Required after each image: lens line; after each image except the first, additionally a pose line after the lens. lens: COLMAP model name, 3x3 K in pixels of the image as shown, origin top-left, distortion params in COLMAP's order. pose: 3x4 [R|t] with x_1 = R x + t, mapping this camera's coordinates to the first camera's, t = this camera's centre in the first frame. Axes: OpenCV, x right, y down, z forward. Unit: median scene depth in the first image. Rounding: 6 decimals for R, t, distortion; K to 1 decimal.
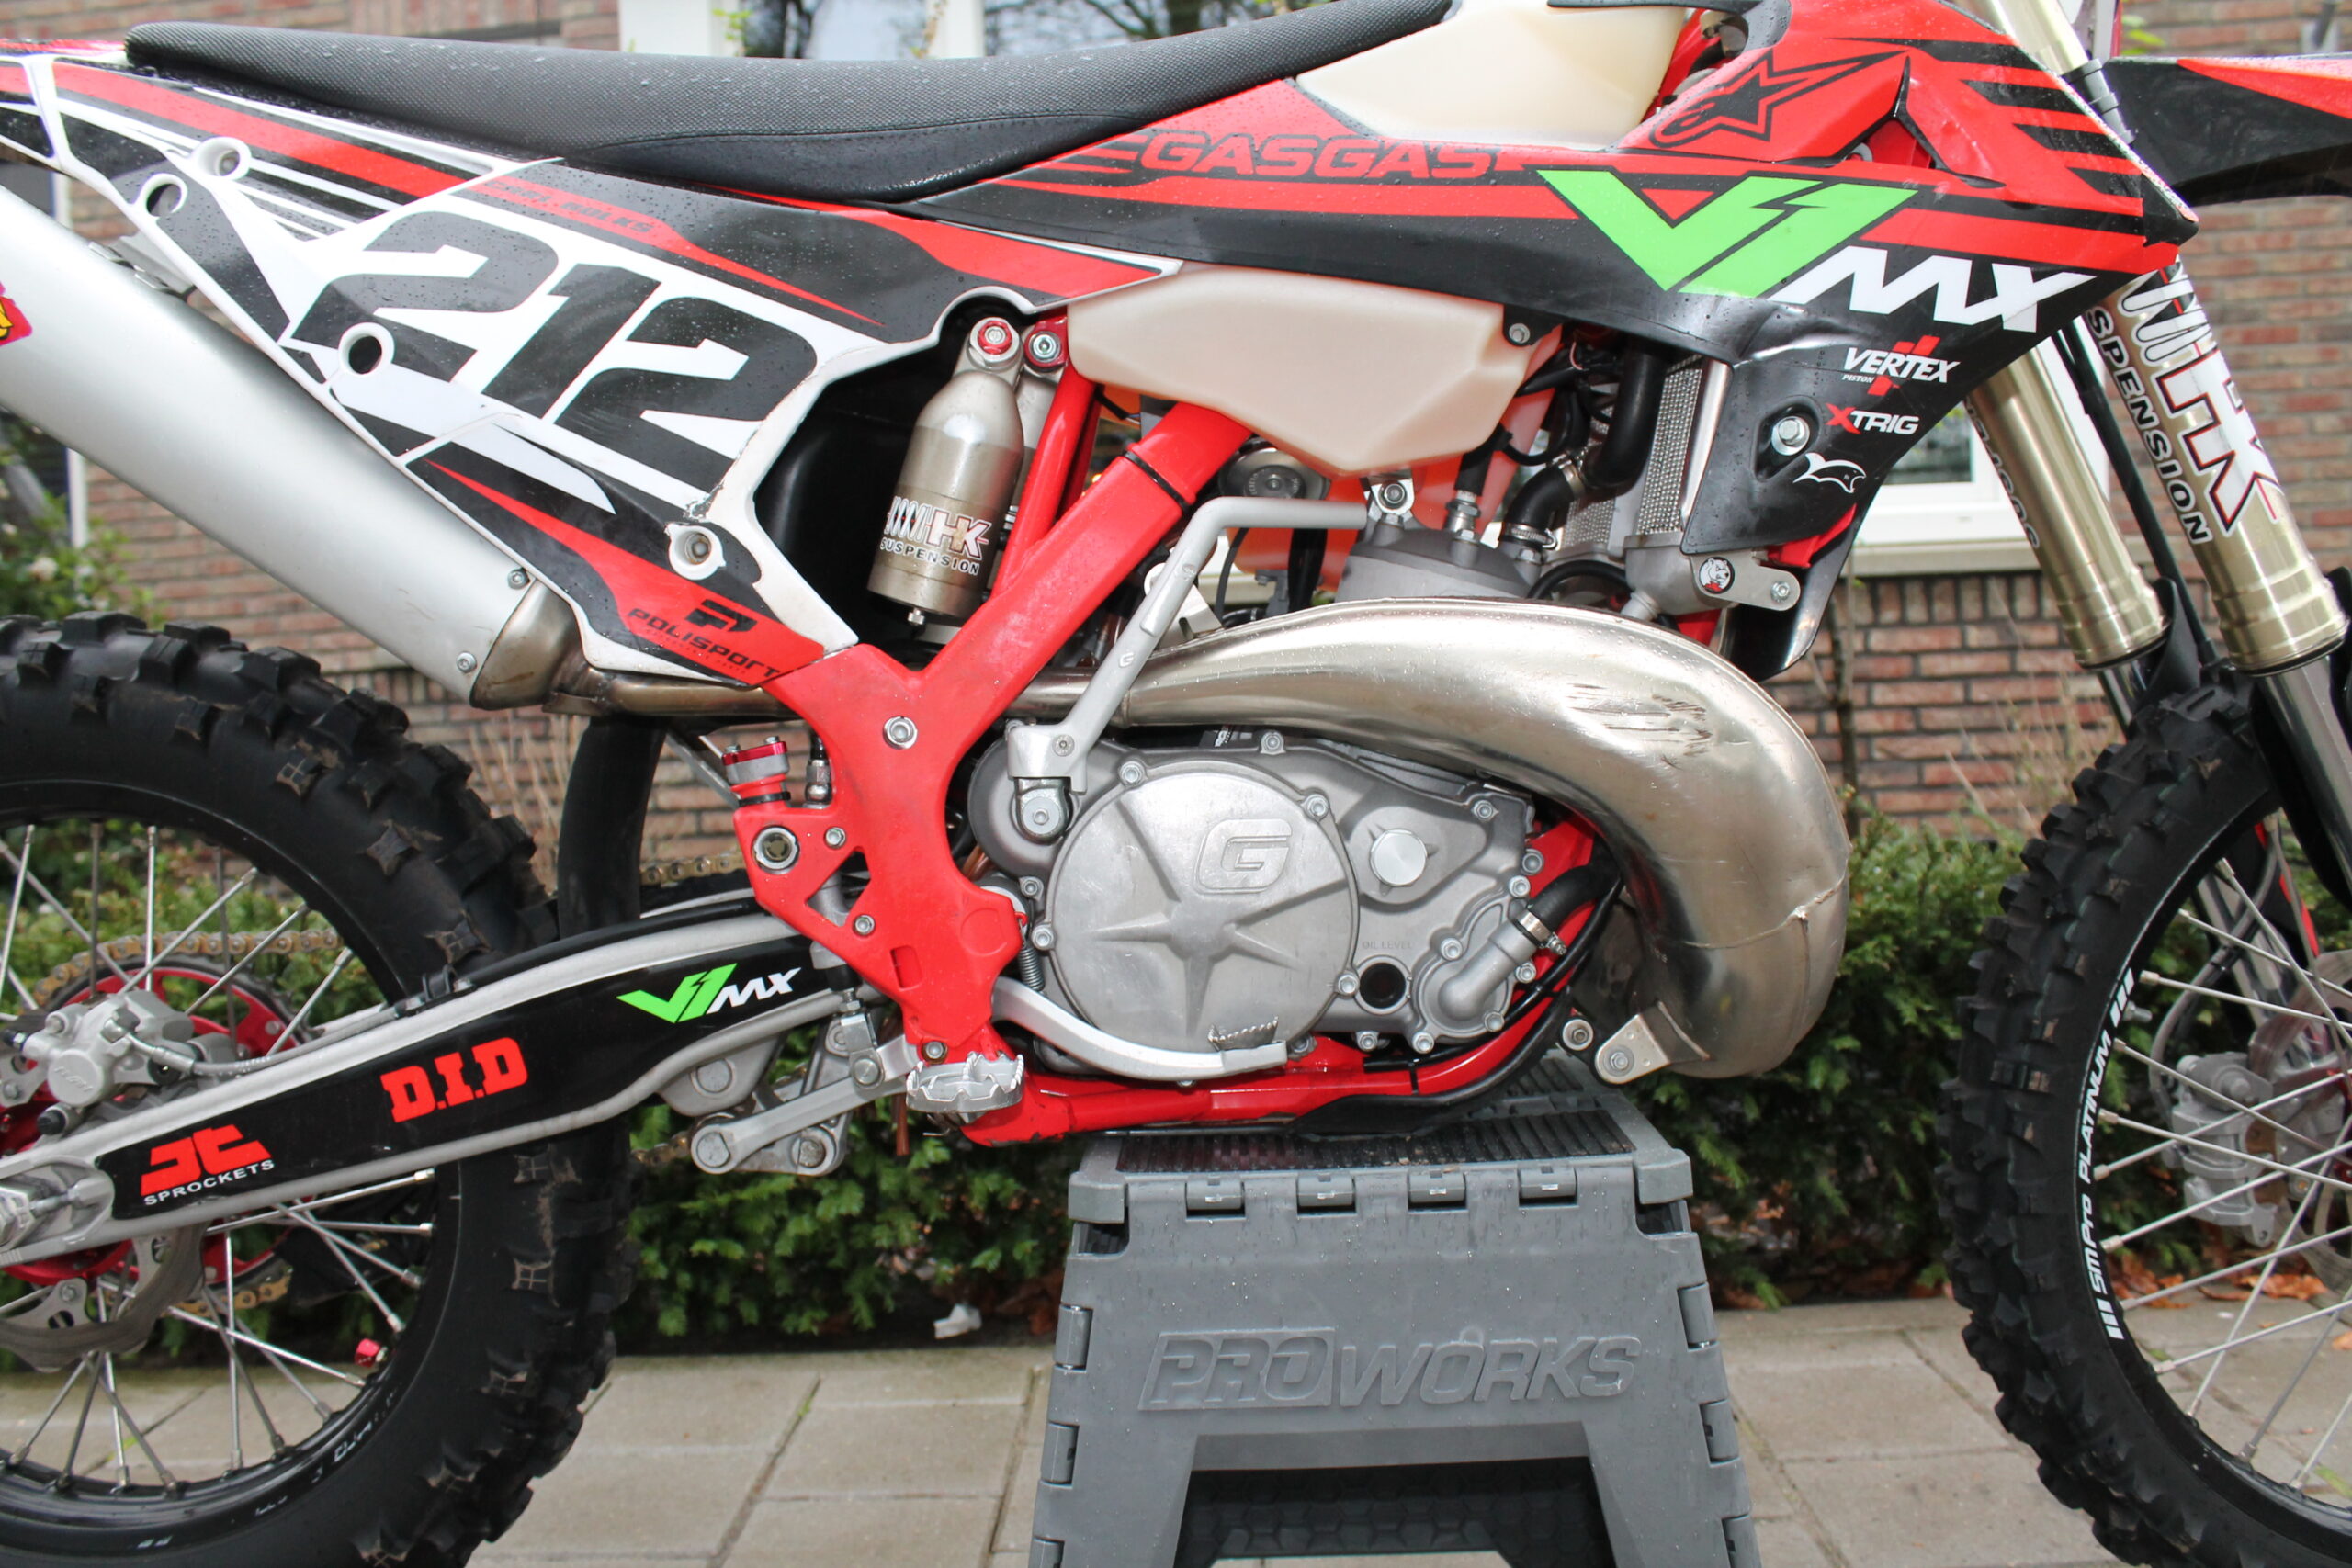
lens RADIAL K [[1974.6, 0, 1176.0], [0, 1974.6, 784.0], [0, 0, 1]] dist [-0.173438, 0.166912]
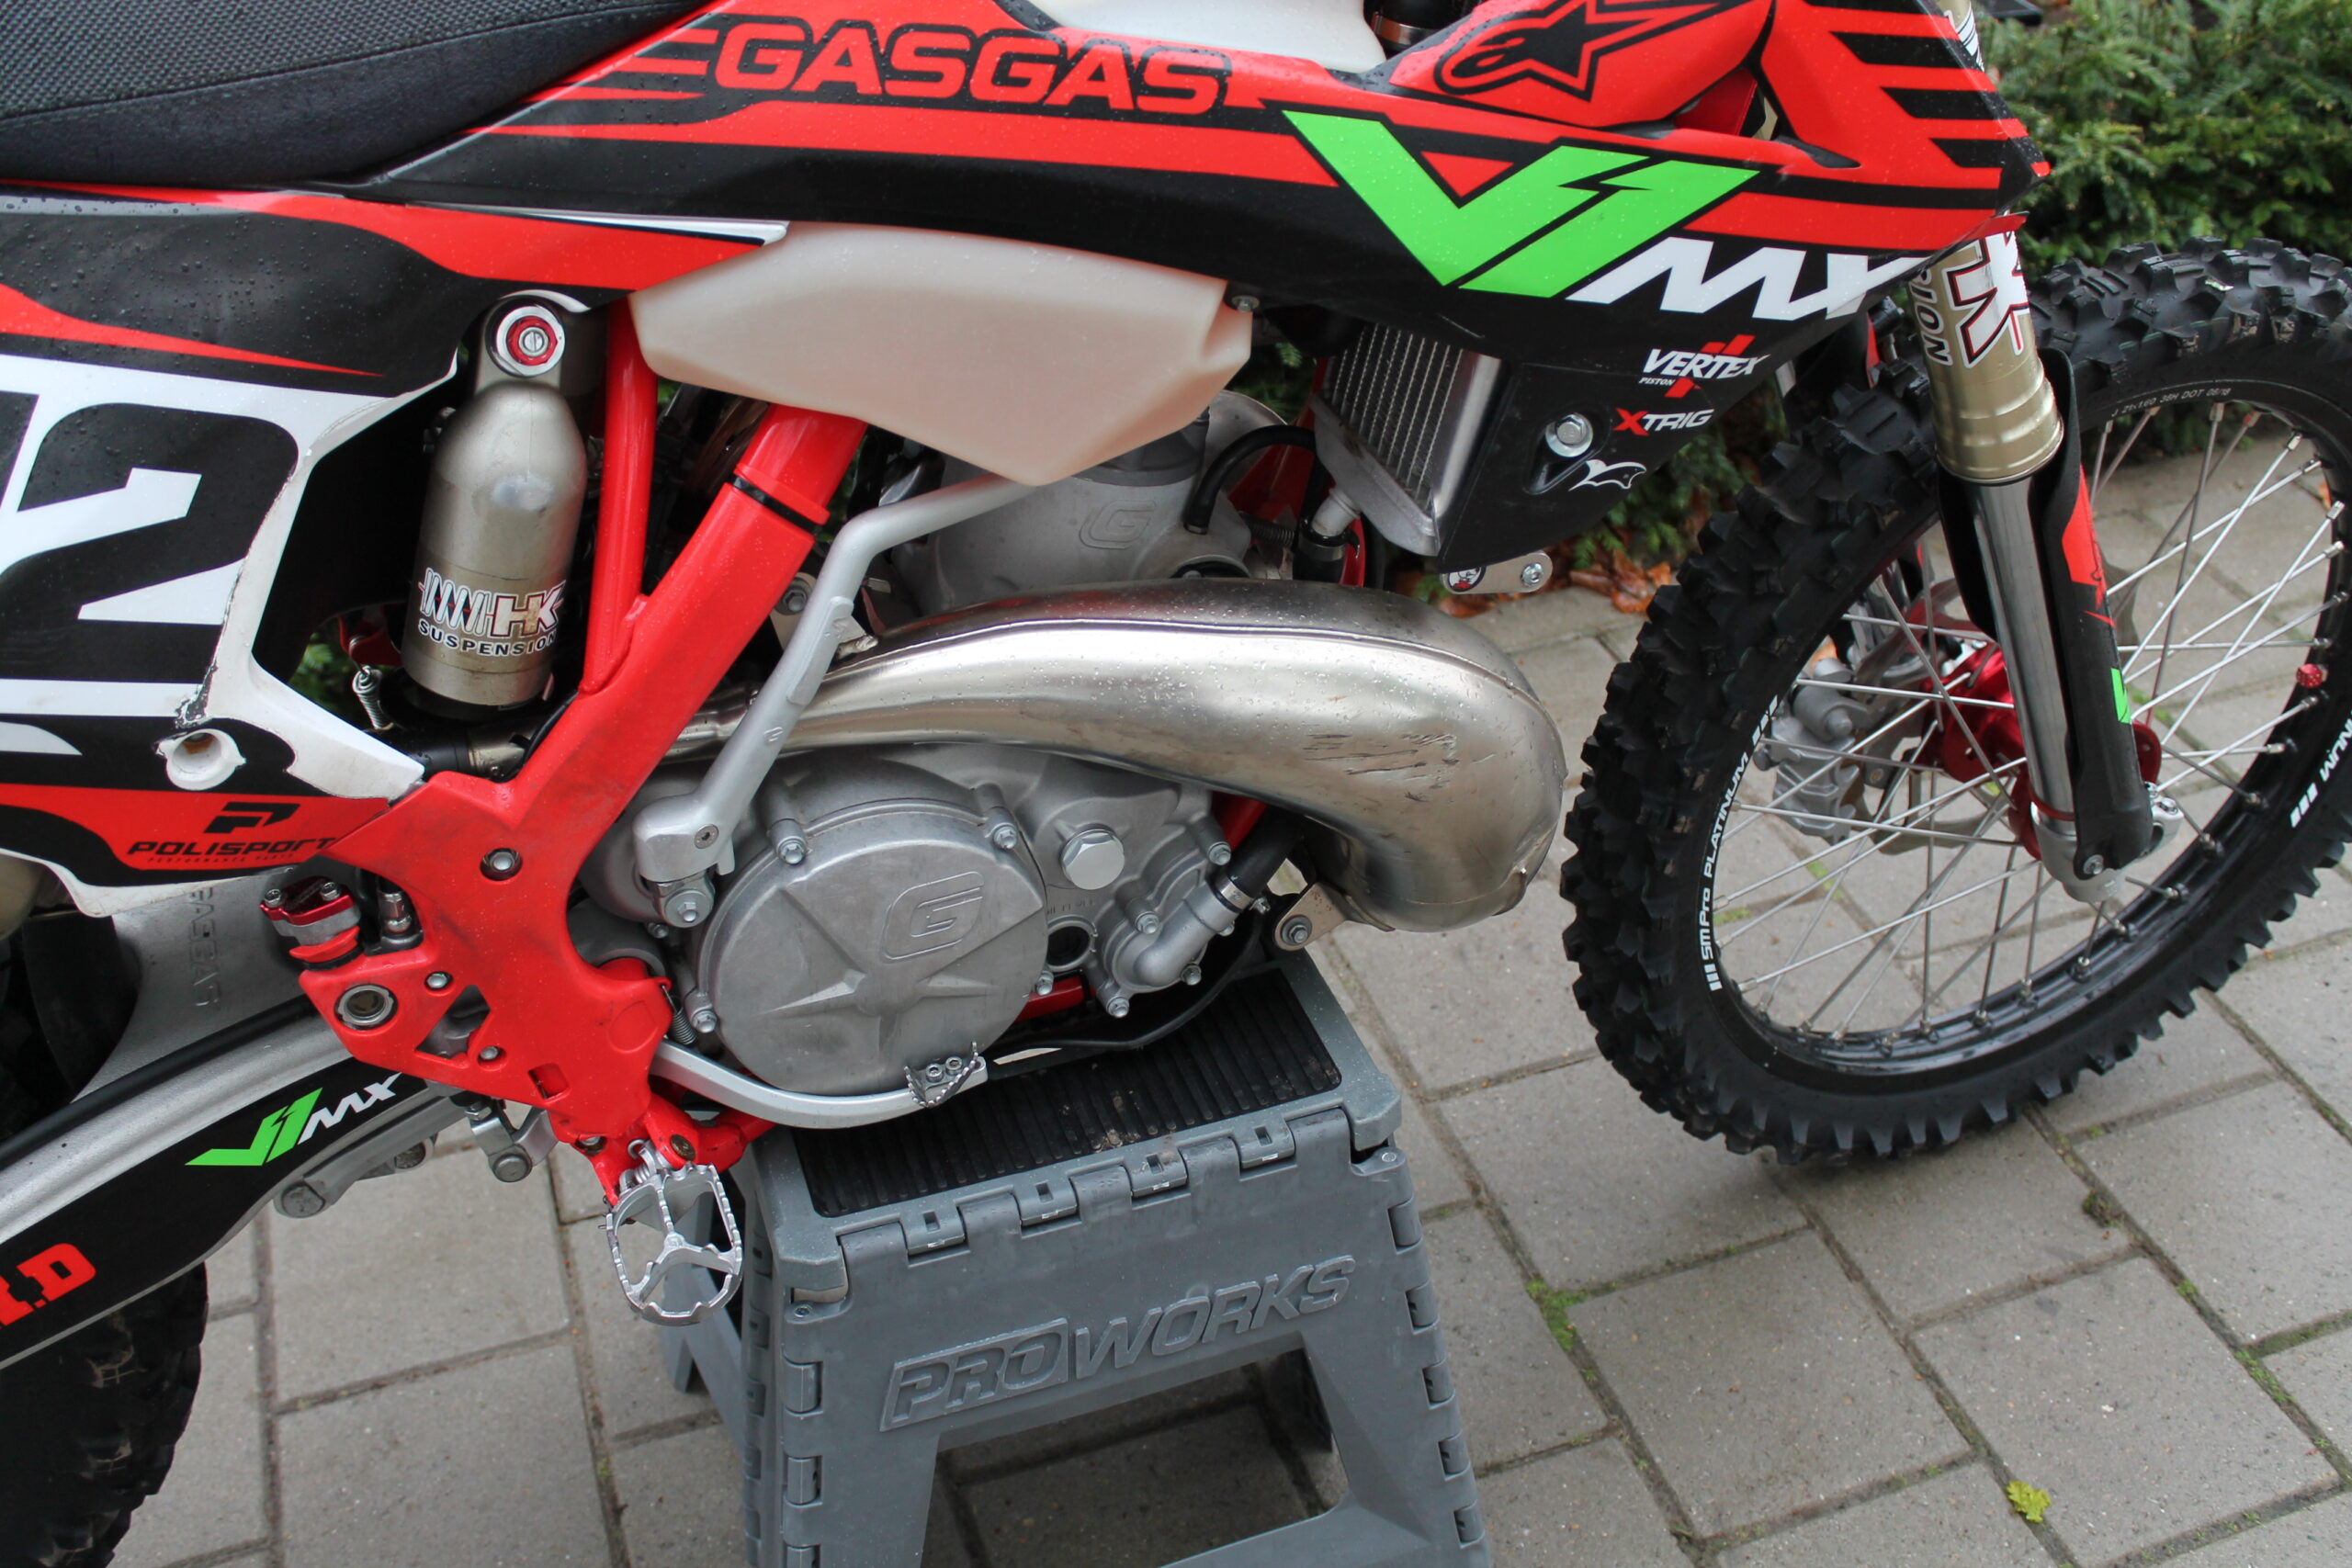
lens RADIAL K [[2326.7, 0, 1176.0], [0, 2326.7, 784.0], [0, 0, 1]] dist [-0.144068, 0.165574]
pose [[0.935623, -0.190994, 0.296867, -0.158035], [0.000347, 0.841480, 0.540287, -0.565878], [-0.352999, -0.505403, 0.787375, 0.191526]]
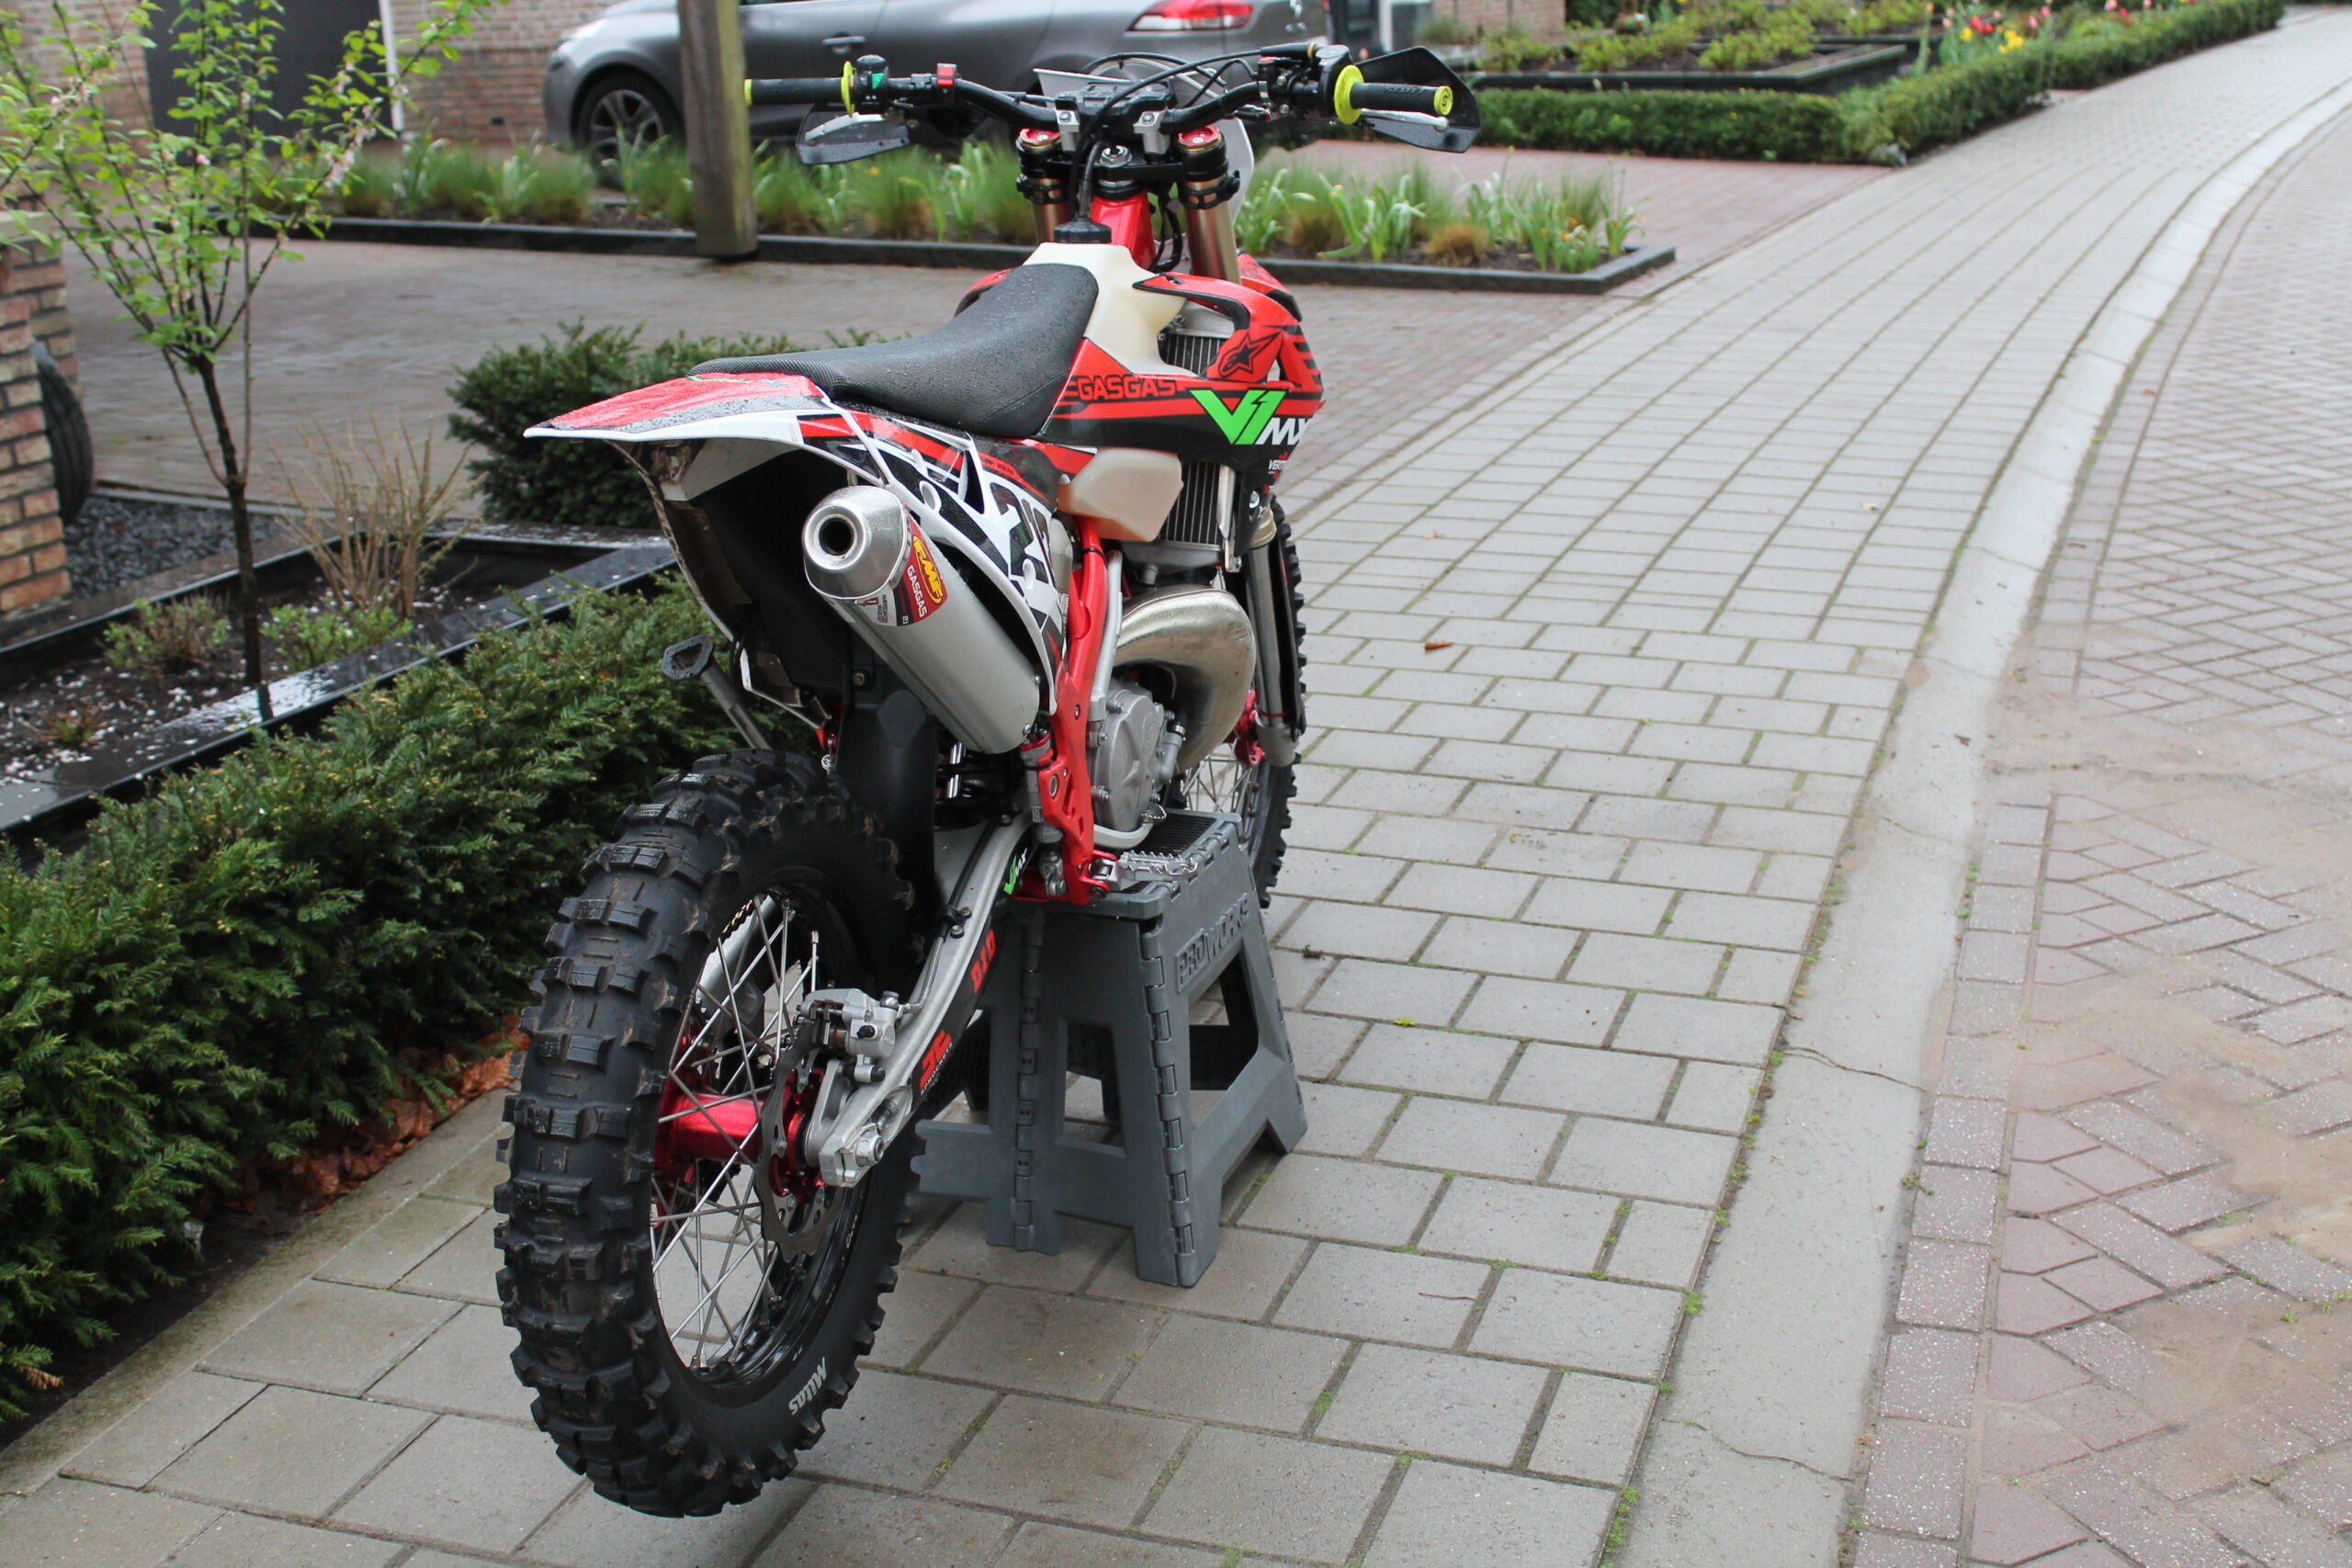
lens RADIAL K [[2882.7, 0, 1176.0], [0, 2882.7, 784.0], [0, 0, 1]] dist [-0.000299, 0.000026]
pose [[0.297041, -0.244406, 0.923056, -2.844303], [0.060492, 0.969563, 0.237253, -0.644992], [-0.952947, -0.014636, 0.302784, 0.034791]]
